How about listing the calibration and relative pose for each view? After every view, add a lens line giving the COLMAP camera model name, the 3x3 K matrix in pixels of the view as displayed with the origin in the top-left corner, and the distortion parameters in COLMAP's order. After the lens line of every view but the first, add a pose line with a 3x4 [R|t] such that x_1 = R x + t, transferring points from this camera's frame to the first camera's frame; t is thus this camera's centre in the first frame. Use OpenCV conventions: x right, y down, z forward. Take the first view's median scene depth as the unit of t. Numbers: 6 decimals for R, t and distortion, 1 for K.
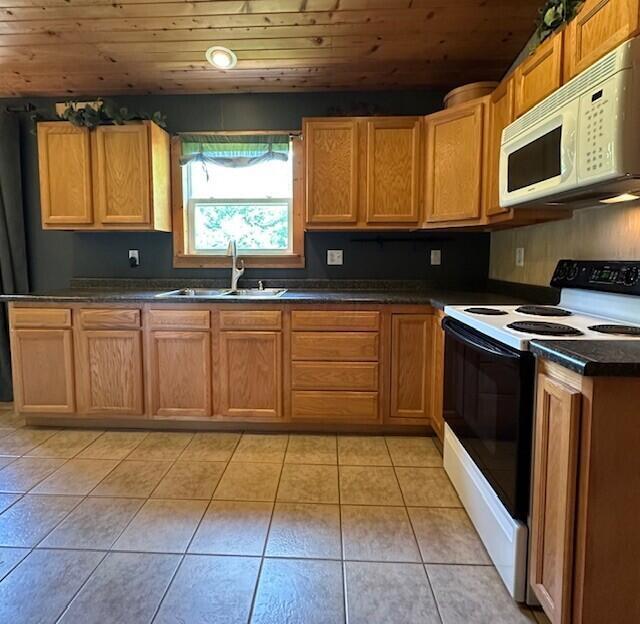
lens RADIAL K [[344.6, 0, 311.4], [0, 344.6, 281.1], [0, 0, 1]] dist [-0.004353, 0.001980]
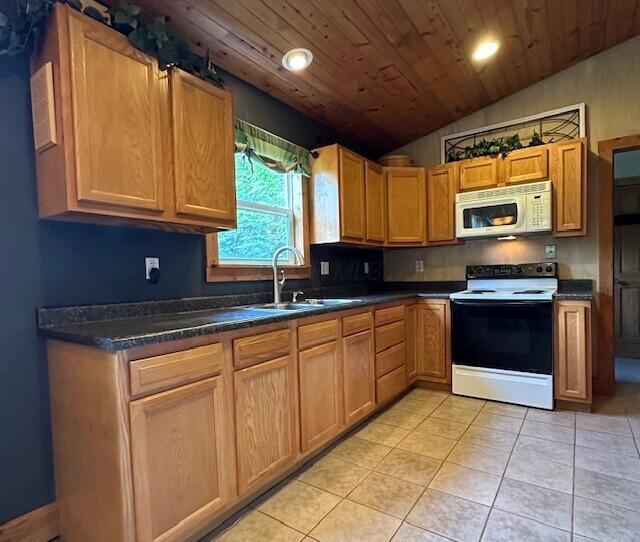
lens RADIAL K [[365.6, 0, 314.2], [0, 365.6, 289.6], [0, 0, 1]] dist [-0.001661, 0.000150]
pose [[0.553033, -0.049209, 0.831705, -1.164580], [0.087256, 0.996185, 0.000920, -0.004079], [-0.828577, 0.072063, 0.555217, 0.459356]]
